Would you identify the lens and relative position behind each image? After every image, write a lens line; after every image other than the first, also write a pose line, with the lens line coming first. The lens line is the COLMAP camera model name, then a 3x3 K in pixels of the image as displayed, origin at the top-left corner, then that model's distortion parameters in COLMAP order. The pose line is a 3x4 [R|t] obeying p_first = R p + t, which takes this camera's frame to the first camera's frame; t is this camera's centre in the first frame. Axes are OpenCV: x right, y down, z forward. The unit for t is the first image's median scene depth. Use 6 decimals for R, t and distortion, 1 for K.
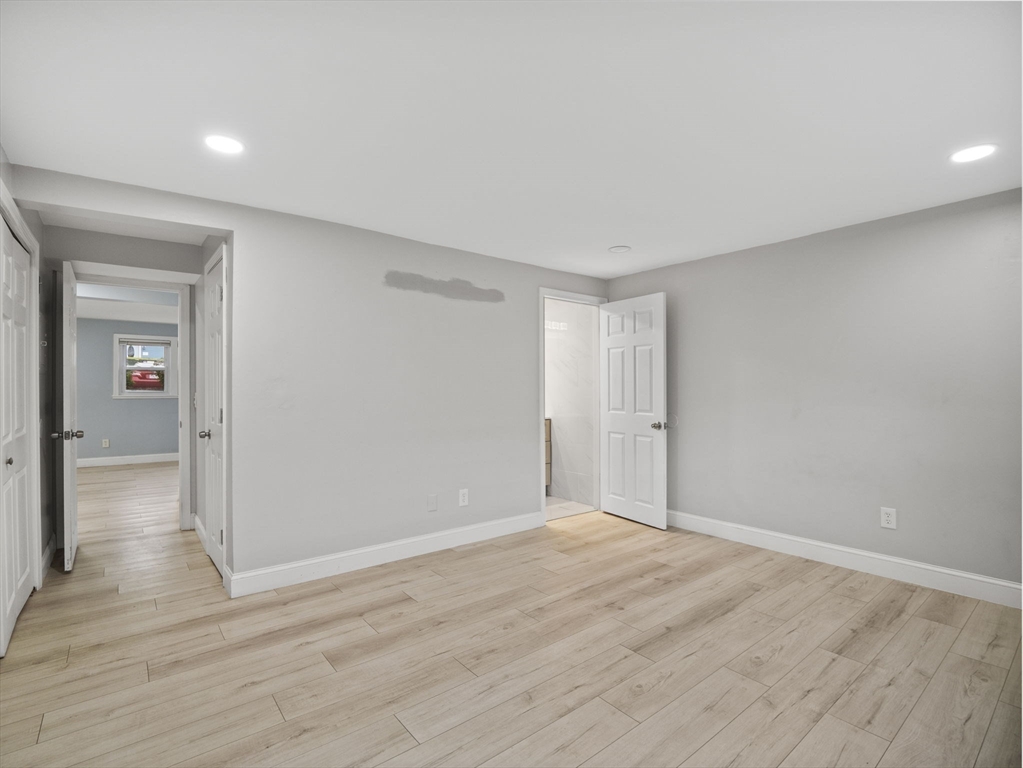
lens RADIAL K [[492.1, 0, 508.8], [0, 492.1, 380.7], [0, 0, 1]] dist [-0.003079, -0.011032]
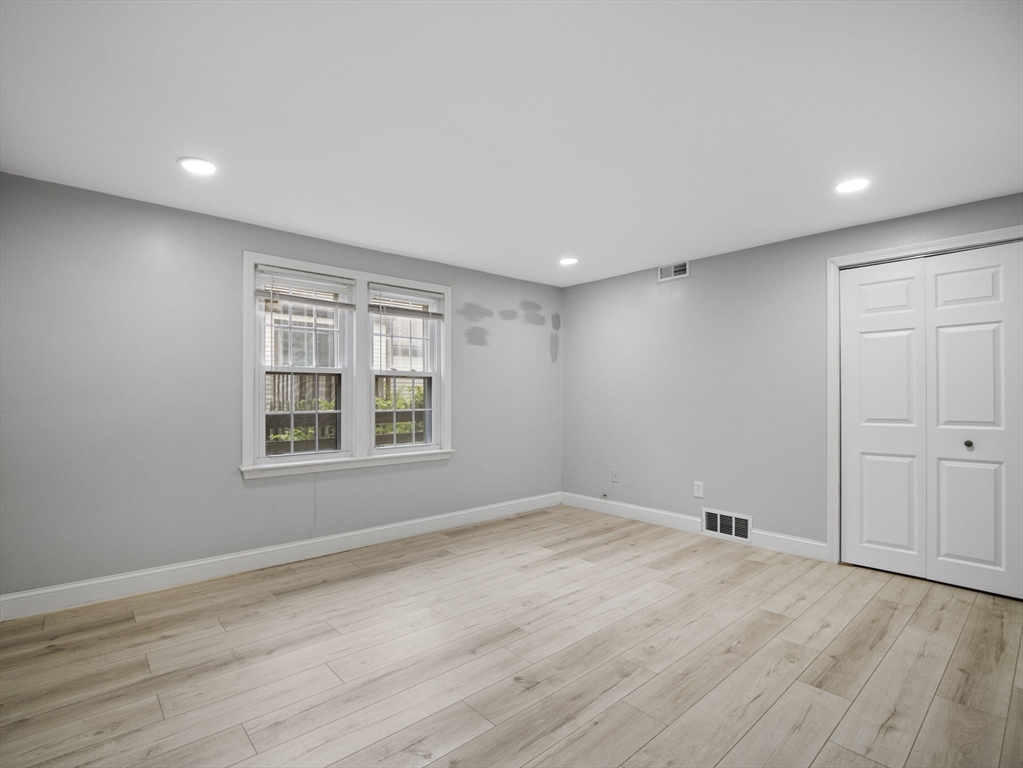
lens RADIAL K [[496.7, 0, 509.3], [0, 496.7, 390.5], [0, 0, 1]] dist [-0.002017, -0.011801]
pose [[-0.998524, 0.001702, -0.054289, 0.263045], [0.003082, 0.999674, -0.025349, 0.042219], [0.054228, -0.025479, -0.998203, 1.644749]]
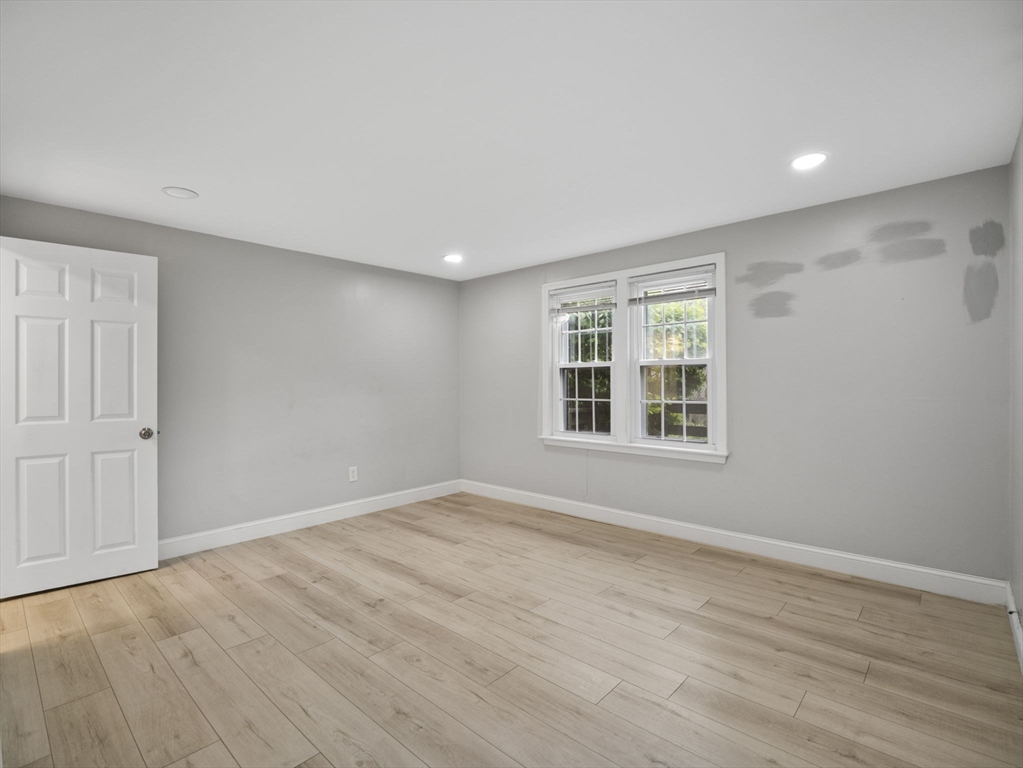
lens RADIAL K [[492.1, 0, 508.8], [0, 492.1, 380.7], [0, 0, 1]] dist [-0.003079, -0.011032]
pose [[-0.155142, 0.003889, 0.987885, -0.756074], [-0.007979, 0.999955, -0.005190, 0.015821], [-0.987860, -0.008688, -0.155104, 0.841268]]
